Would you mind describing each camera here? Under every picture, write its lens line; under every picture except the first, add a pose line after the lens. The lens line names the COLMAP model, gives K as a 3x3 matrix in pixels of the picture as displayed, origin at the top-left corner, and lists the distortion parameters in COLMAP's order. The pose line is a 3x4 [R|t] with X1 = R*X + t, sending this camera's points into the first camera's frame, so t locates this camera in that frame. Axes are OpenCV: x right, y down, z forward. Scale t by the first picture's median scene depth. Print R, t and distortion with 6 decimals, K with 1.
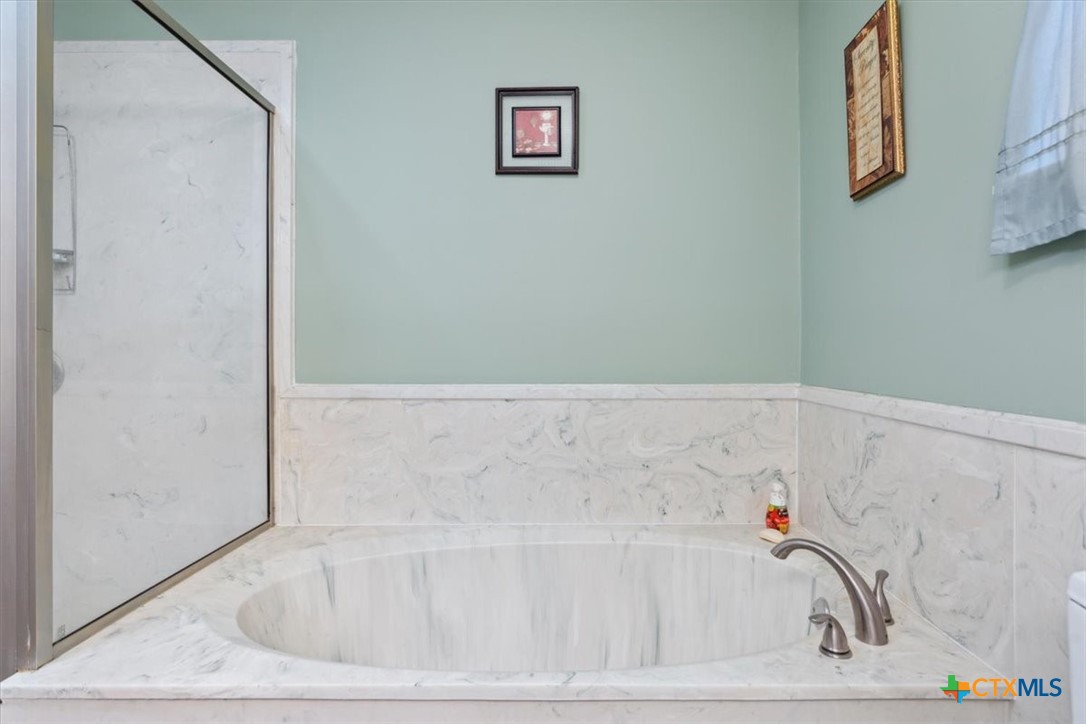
lens RADIAL K [[545.9, 0, 557.3], [0, 545.9, 342.0], [0, 0, 1]] dist [0.006314, 0.001829]
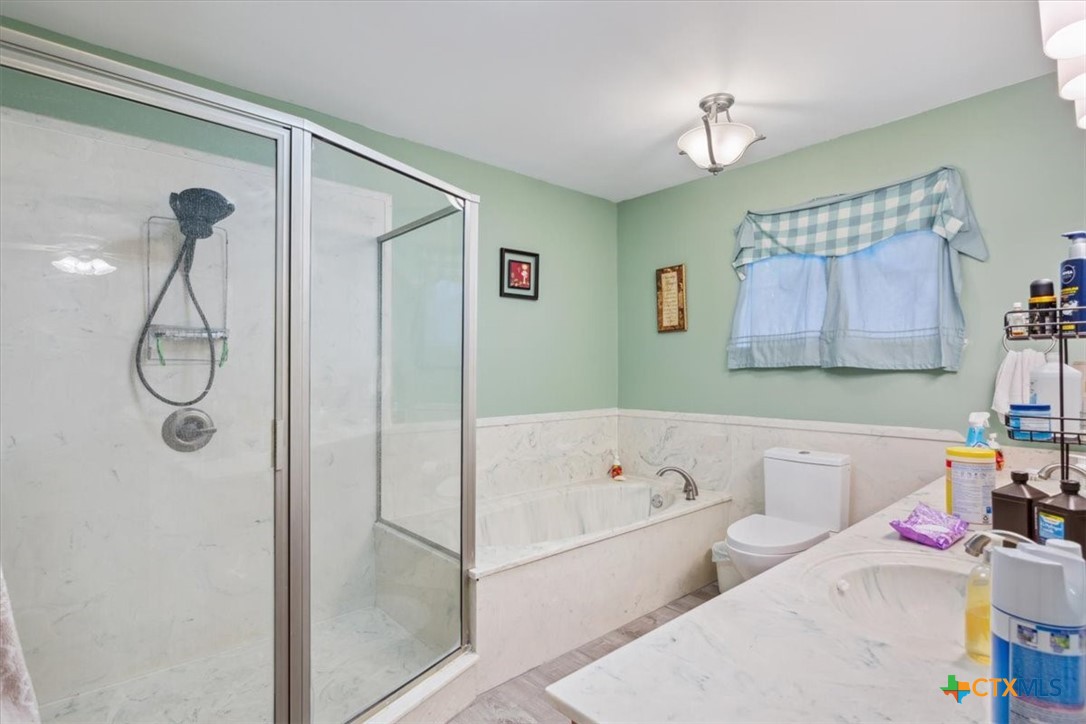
lens RADIAL K [[513.5, 0, 536.9], [0, 513.5, 367.1], [0, 0, 1]] dist [0.013385, 0.003986]
pose [[0.768147, 0.001369, 0.640272, -1.081267], [-0.005102, 0.999979, 0.003983, -0.089225], [-0.640253, -0.006327, 0.768138, -0.337150]]
